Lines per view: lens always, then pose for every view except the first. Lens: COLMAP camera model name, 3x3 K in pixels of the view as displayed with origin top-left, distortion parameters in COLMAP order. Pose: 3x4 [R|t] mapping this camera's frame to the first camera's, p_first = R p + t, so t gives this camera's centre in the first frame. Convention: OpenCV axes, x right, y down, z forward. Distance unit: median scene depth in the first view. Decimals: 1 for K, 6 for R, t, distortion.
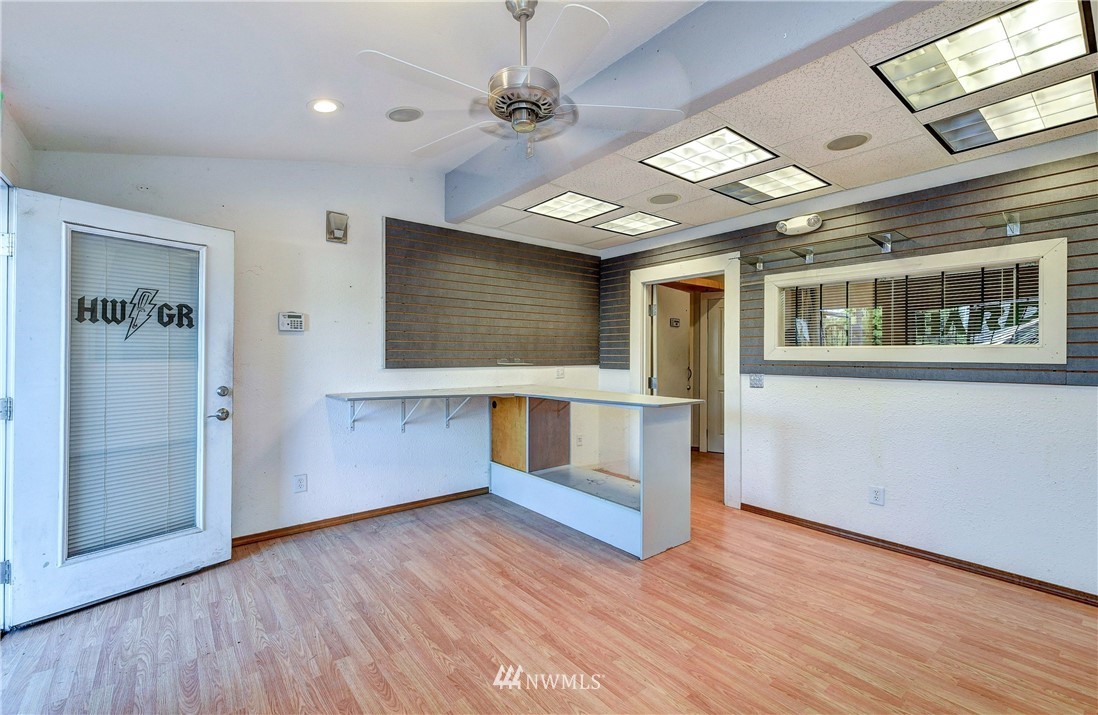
lens RADIAL K [[474.0, 0, 549.0], [0, 474.0, 357.5], [0, 0, 1]] dist [0.002343, -0.000578]
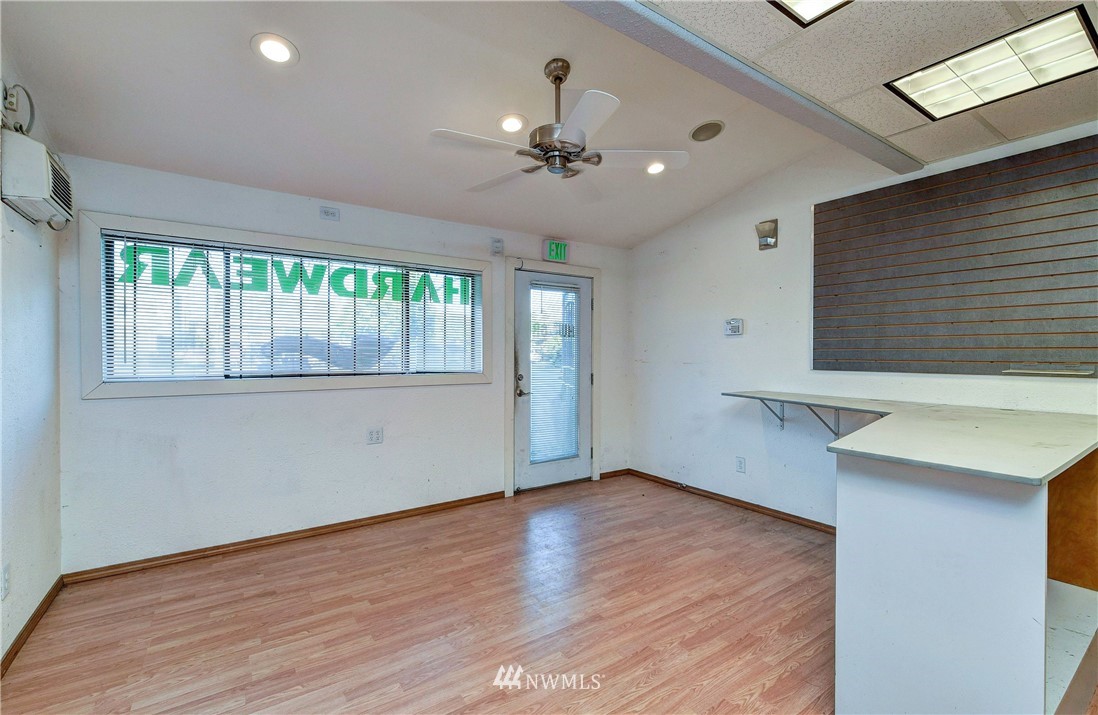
lens RADIAL K [[474.0, 0, 549.0], [0, 474.0, 357.5], [0, 0, 1]] dist [0.002343, -0.000578]
pose [[-0.087894, 0.000220, -0.996130, 0.717390], [-0.005125, 0.999987, 0.000673, 0.000702], [0.996117, 0.005164, -0.087892, 0.656823]]
